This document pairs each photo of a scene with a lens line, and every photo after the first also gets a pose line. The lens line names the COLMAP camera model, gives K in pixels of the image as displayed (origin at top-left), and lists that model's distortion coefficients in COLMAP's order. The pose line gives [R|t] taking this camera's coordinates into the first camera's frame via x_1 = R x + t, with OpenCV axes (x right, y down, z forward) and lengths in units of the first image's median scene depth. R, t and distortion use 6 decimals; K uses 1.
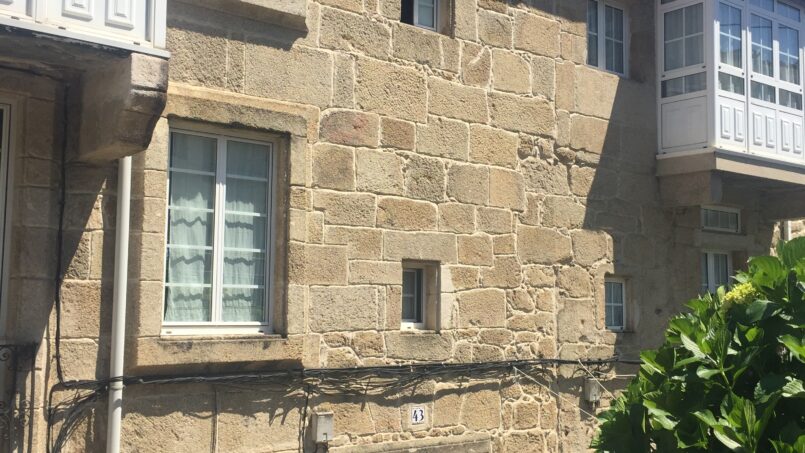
lens RADIAL K [[877.0, 0, 402.6], [0, 877.0, 223.0], [0, 0, 1]] dist [0.008619, 0.000000]
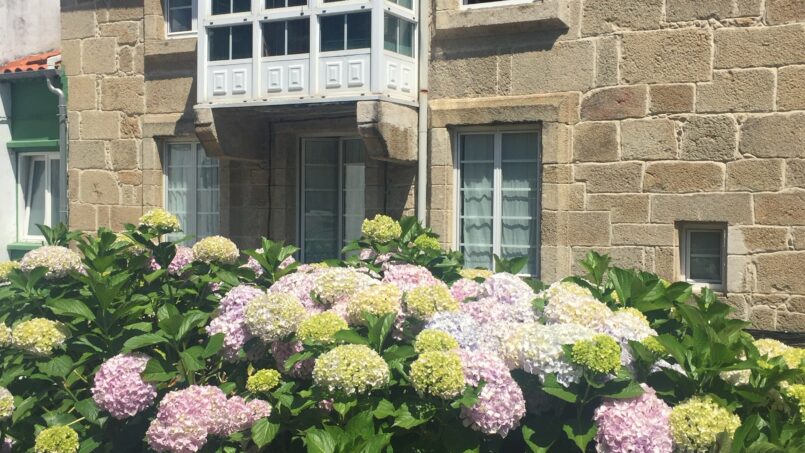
lens RADIAL K [[877.0, 0, 403.1], [0, 877.0, 229.5], [0, 0, 1]] dist [0.008619, 0.000000]
pose [[0.386630, 0.010728, -0.922173, 0.853225], [0.077873, 0.995981, 0.044235, -0.020249], [0.918941, -0.088915, 0.384241, 0.321089]]
